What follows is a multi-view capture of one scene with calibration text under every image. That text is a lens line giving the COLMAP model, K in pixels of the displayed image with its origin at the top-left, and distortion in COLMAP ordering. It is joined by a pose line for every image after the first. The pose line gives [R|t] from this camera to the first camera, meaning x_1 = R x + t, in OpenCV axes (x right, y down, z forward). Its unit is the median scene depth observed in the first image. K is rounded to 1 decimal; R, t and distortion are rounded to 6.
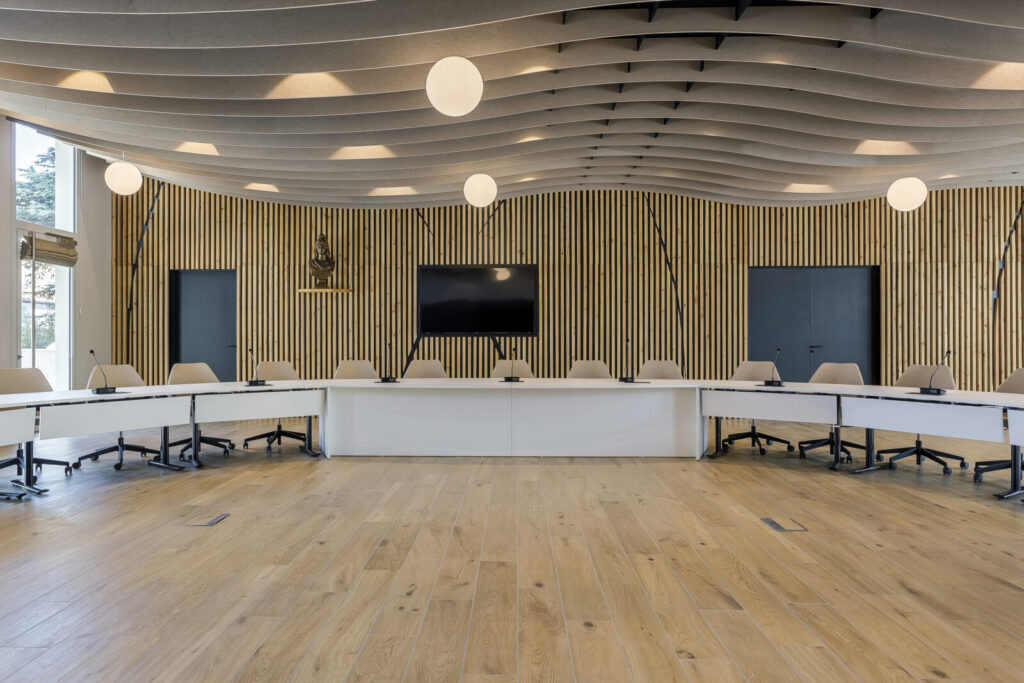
lens RADIAL K [[692.6, 0, 512.6], [0, 692.6, 336.2], [0, 0, 1]] dist [-0.052259, 0.001541]
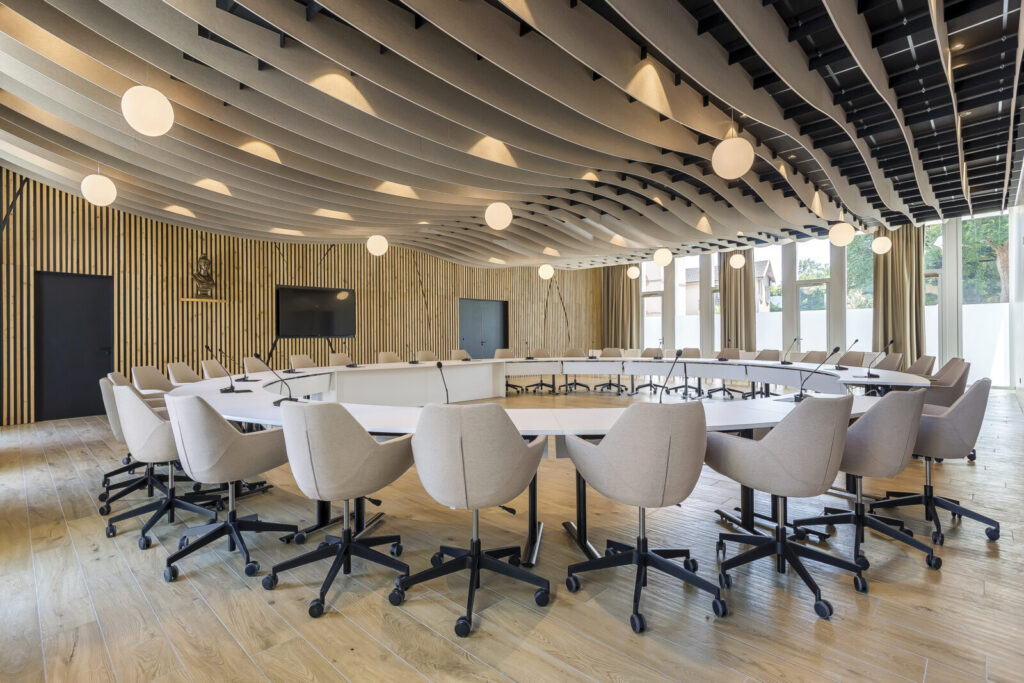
lens RADIAL K [[495.5, 0, 505.2], [0, 495.5, 335.1], [0, 0, 1]] dist [0.002960, 0.001421]
pose [[0.656429, -0.003114, 0.754381, -0.585333], [0.003846, 0.999992, 0.000781, -0.004134], [-0.754378, 0.002389, 0.656436, 0.035061]]
